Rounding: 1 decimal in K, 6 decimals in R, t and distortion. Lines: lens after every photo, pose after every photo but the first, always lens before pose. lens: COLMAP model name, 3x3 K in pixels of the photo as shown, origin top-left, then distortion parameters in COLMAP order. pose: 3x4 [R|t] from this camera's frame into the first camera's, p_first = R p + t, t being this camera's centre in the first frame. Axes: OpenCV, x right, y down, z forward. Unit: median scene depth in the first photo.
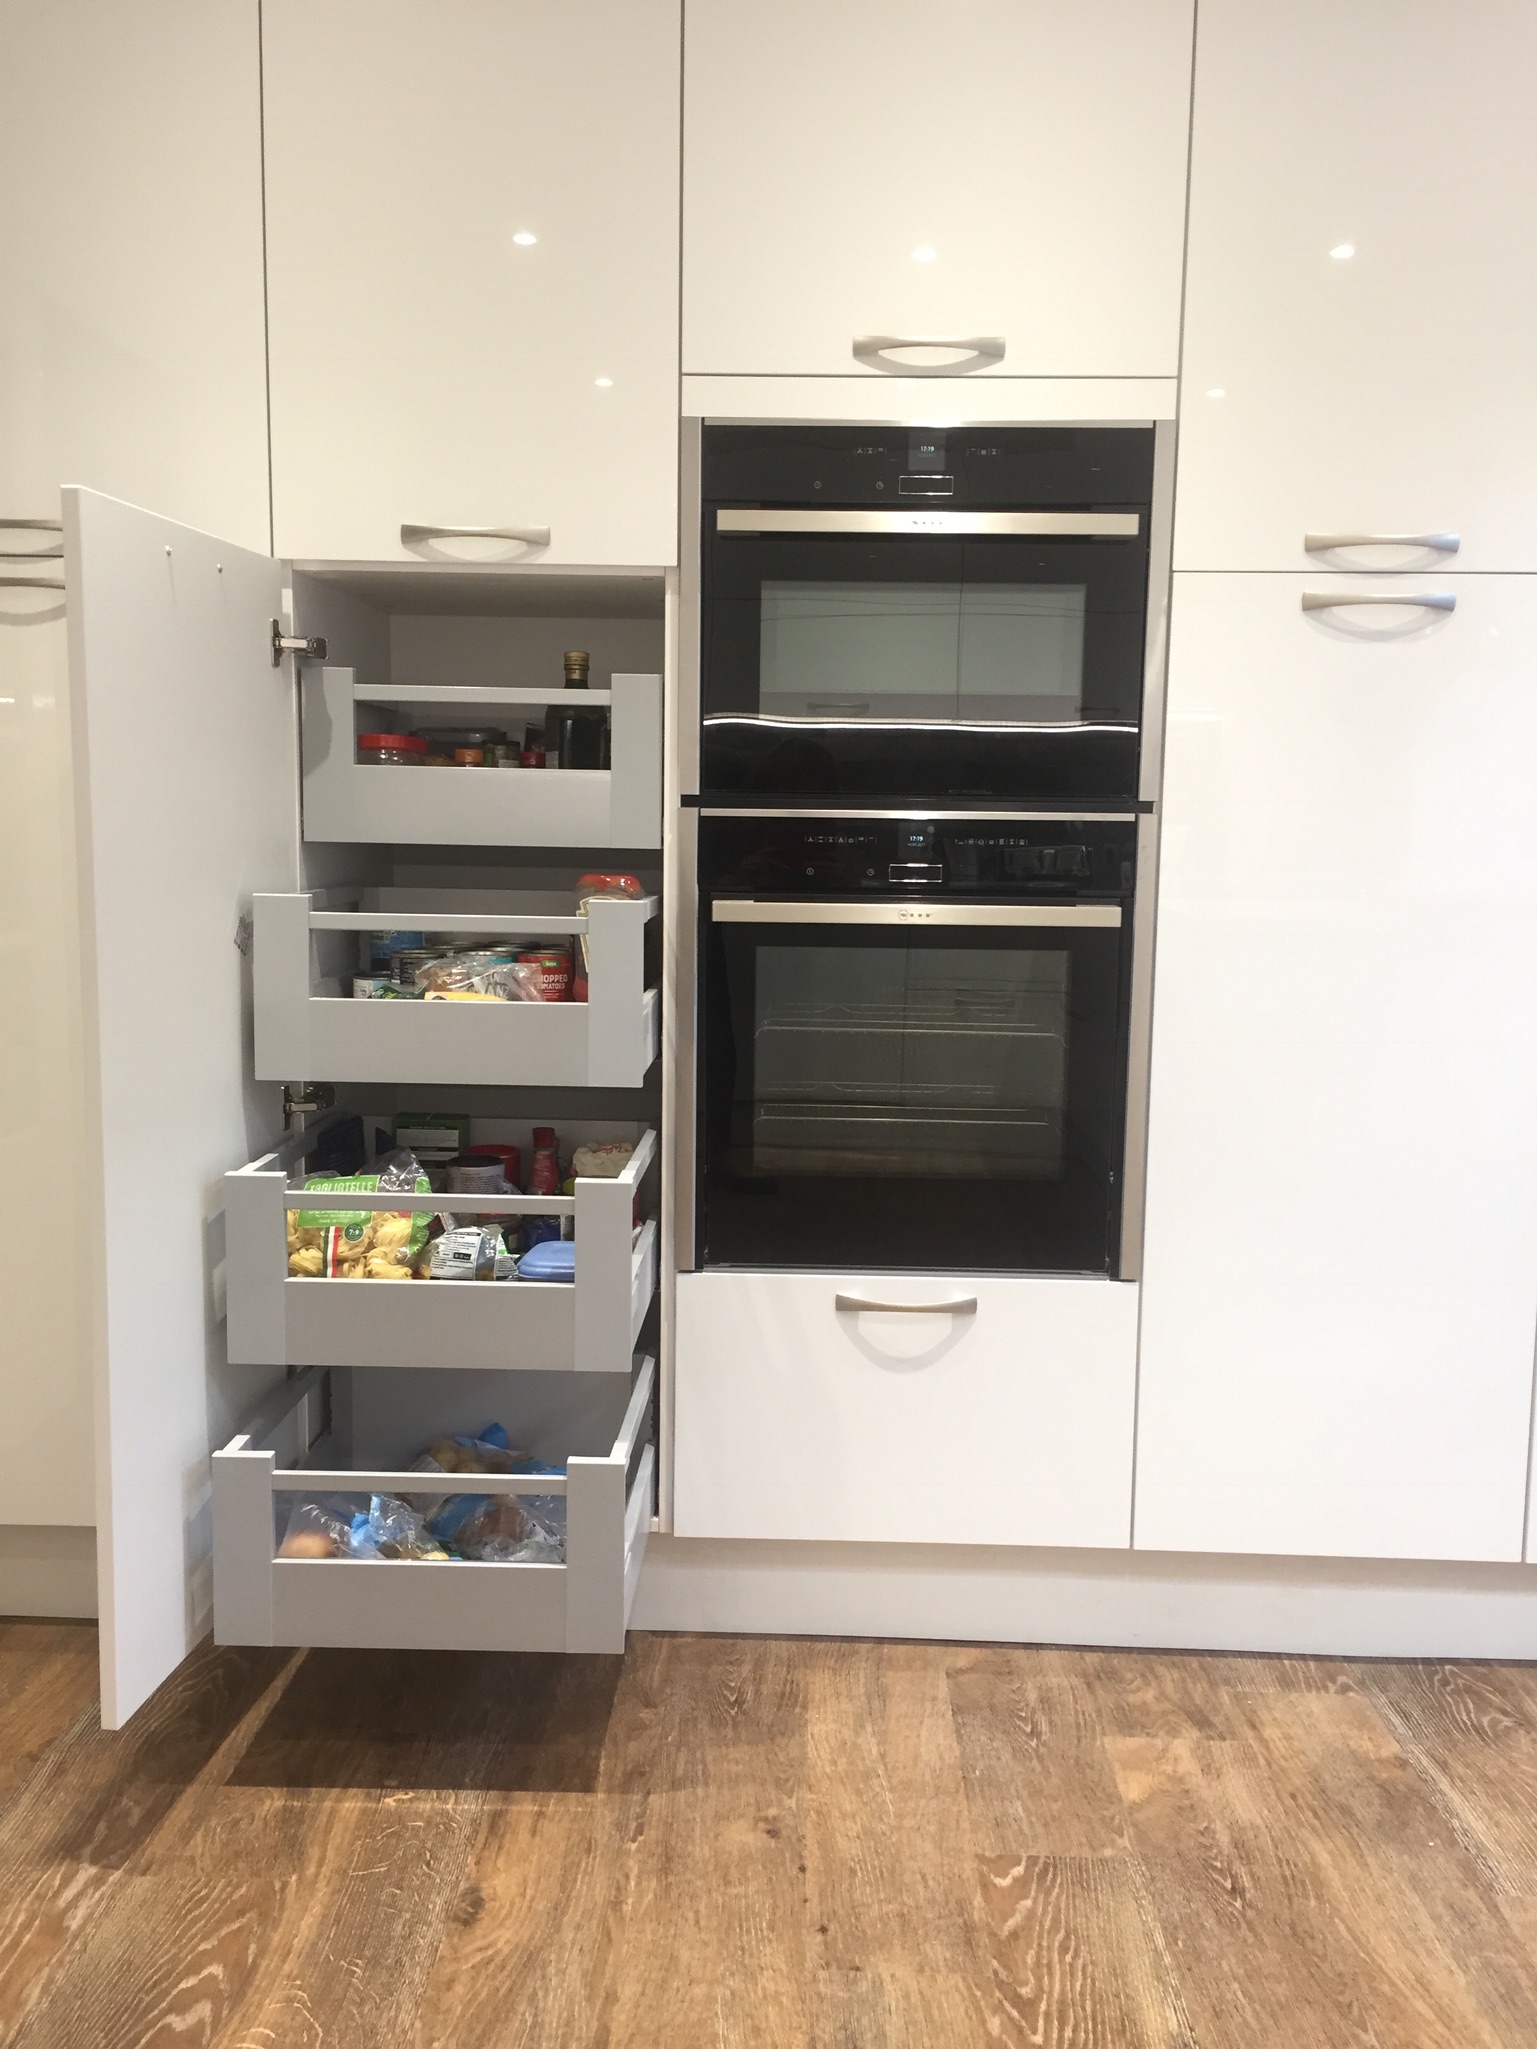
lens RADIAL K [[1758.0, 0, 776.2], [0, 1758.0, 1007.8], [0, 0, 1]] dist [0.054229, -0.071310]
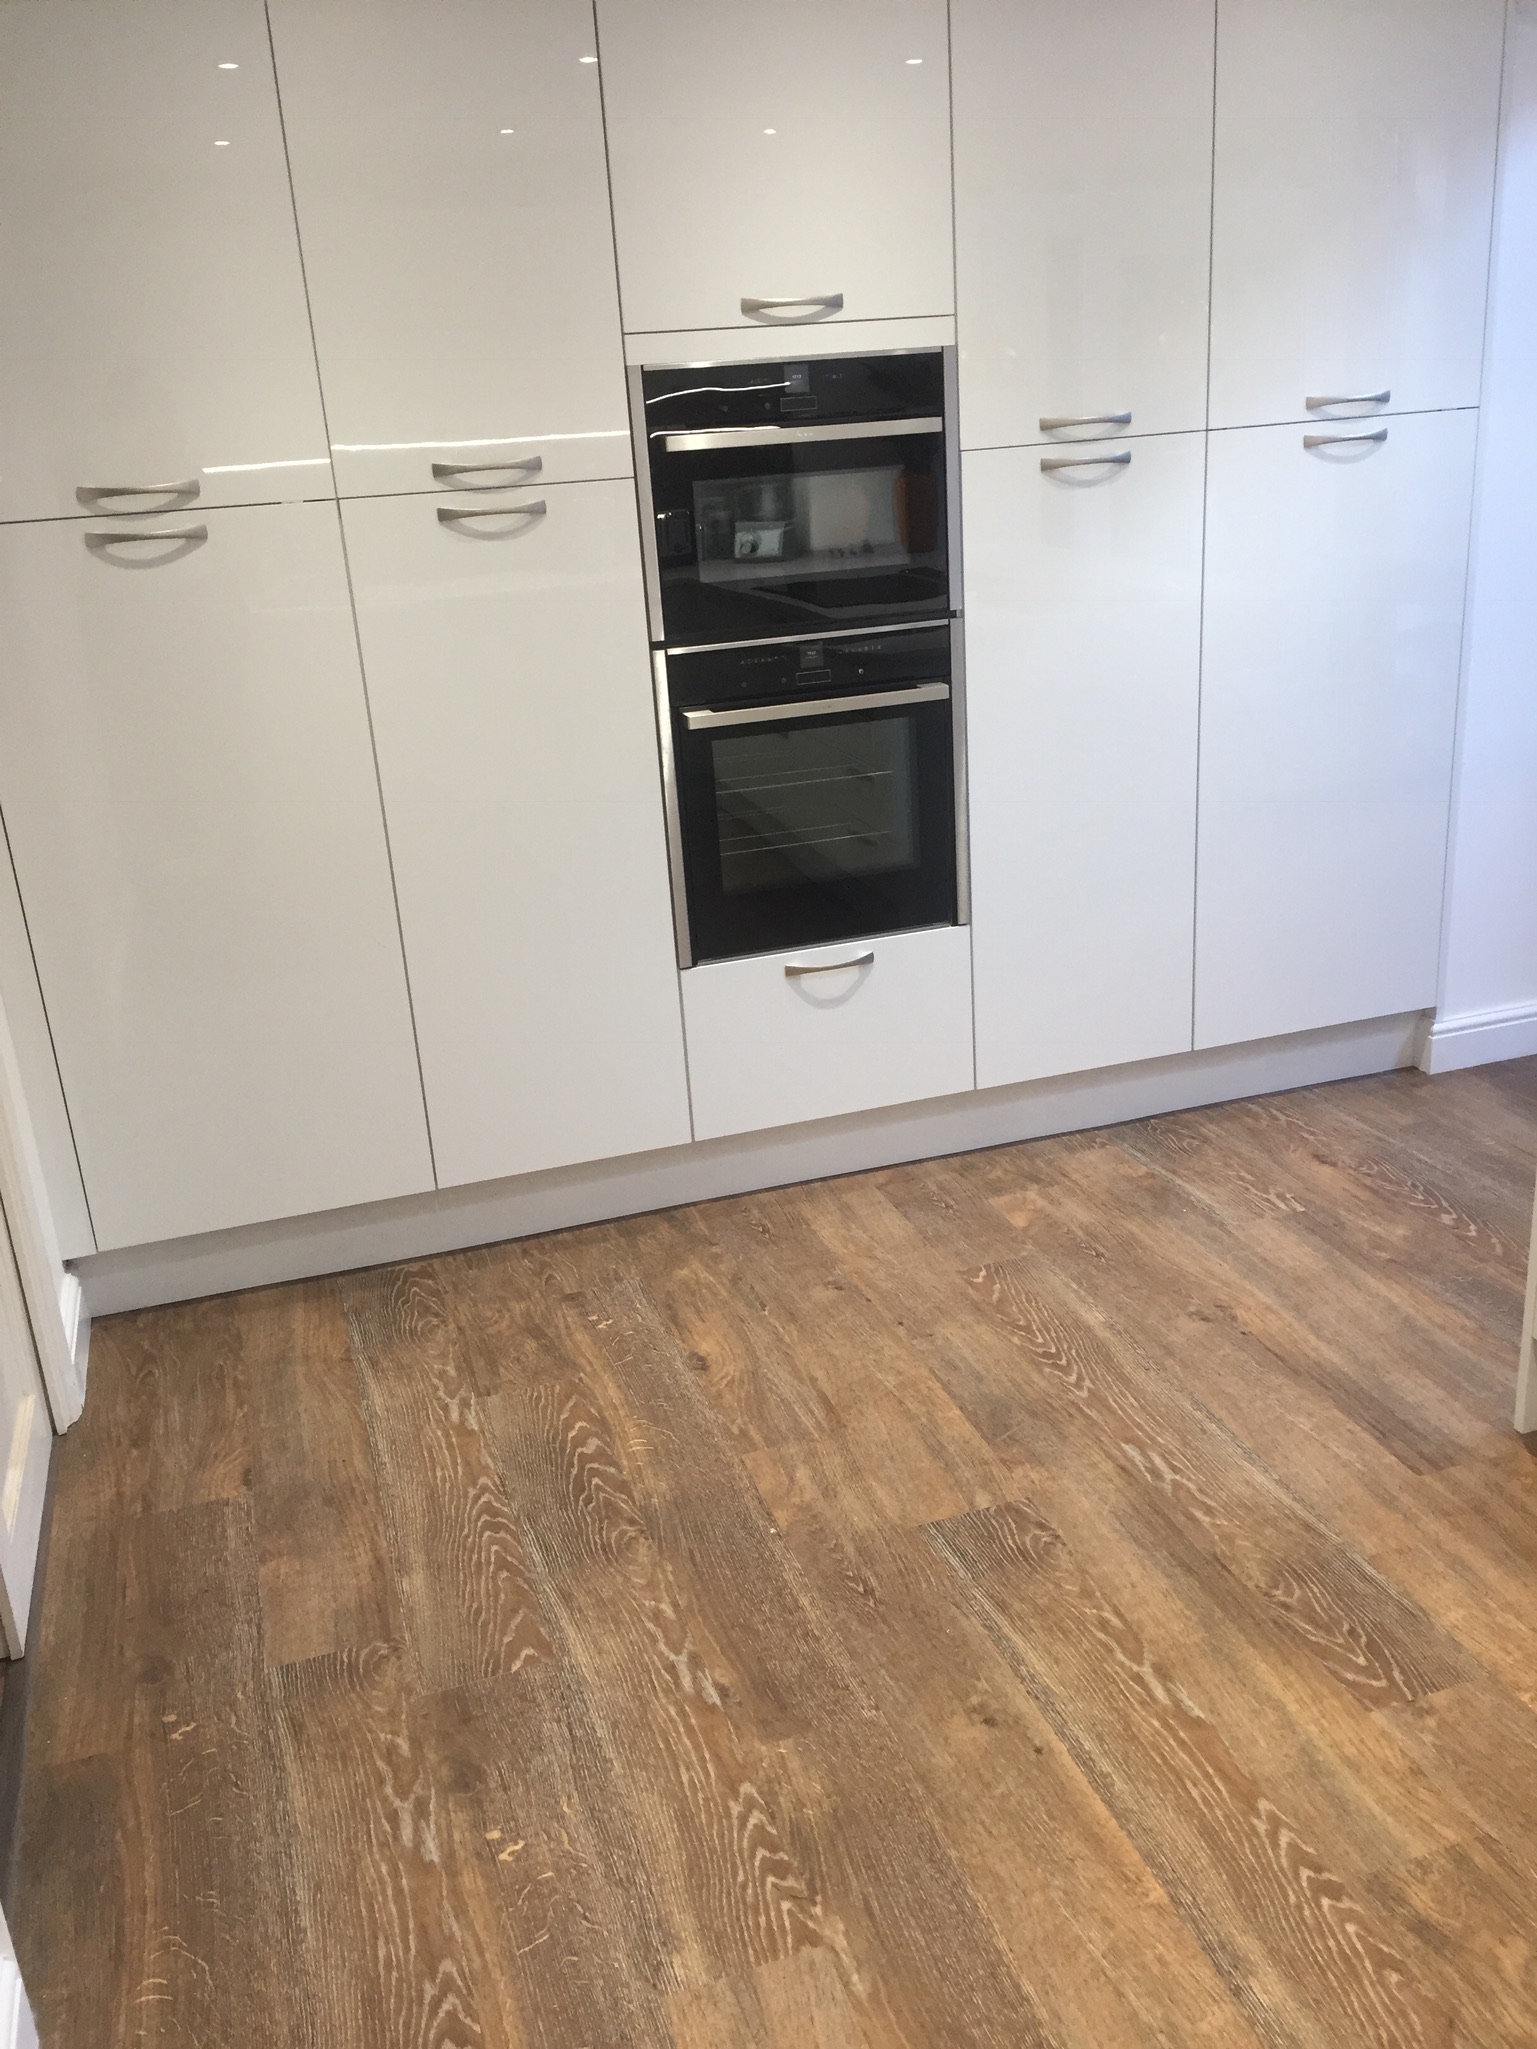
lens RADIAL K [[1758.0, 0, 768.2], [0, 1758.0, 1016.8], [0, 0, 1]] dist [0.054229, -0.071310]
pose [[0.941415, -0.180521, 0.284867, -0.435349], [0.114040, 0.965319, 0.234850, -0.156165], [-0.317383, -0.188605, 0.929353, -0.414173]]
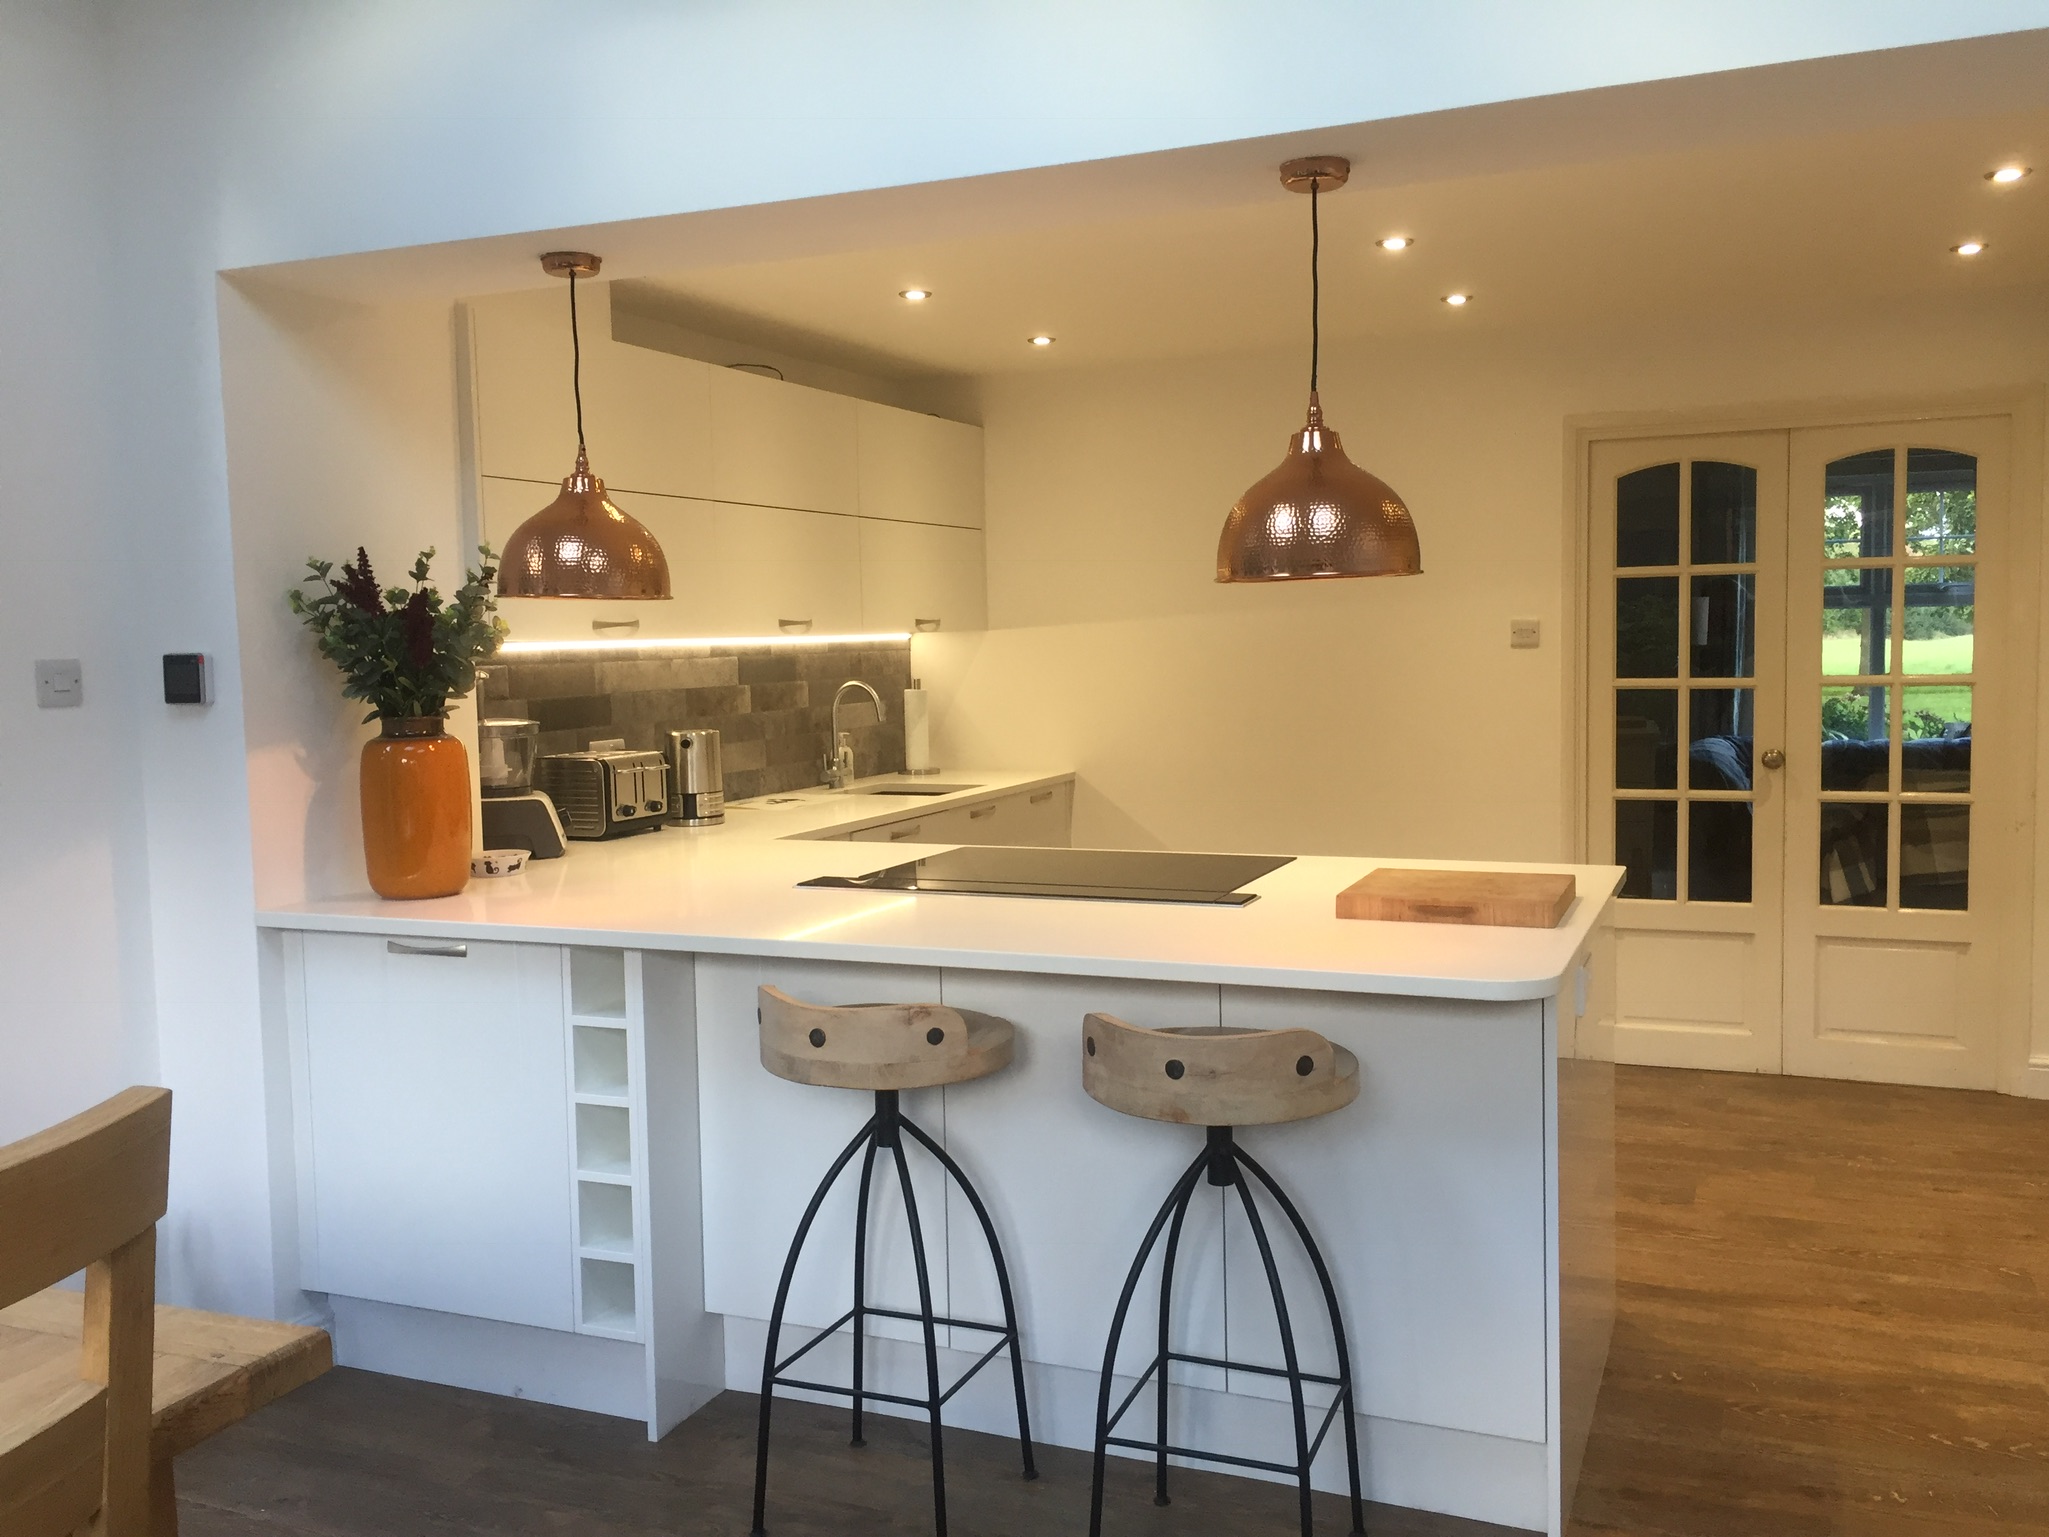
lens RADIAL K [[1758.0, 0, 1025.7], [0, 1758.0, 767.5], [0, 0, 1]] dist [0.054229, -0.071310]
pose [[-0.370103, 0.067648, -0.926525, 2.084025], [-0.076423, 0.991748, 0.102937, -0.184045], [0.925842, 0.108905, -0.361878, 0.539518]]
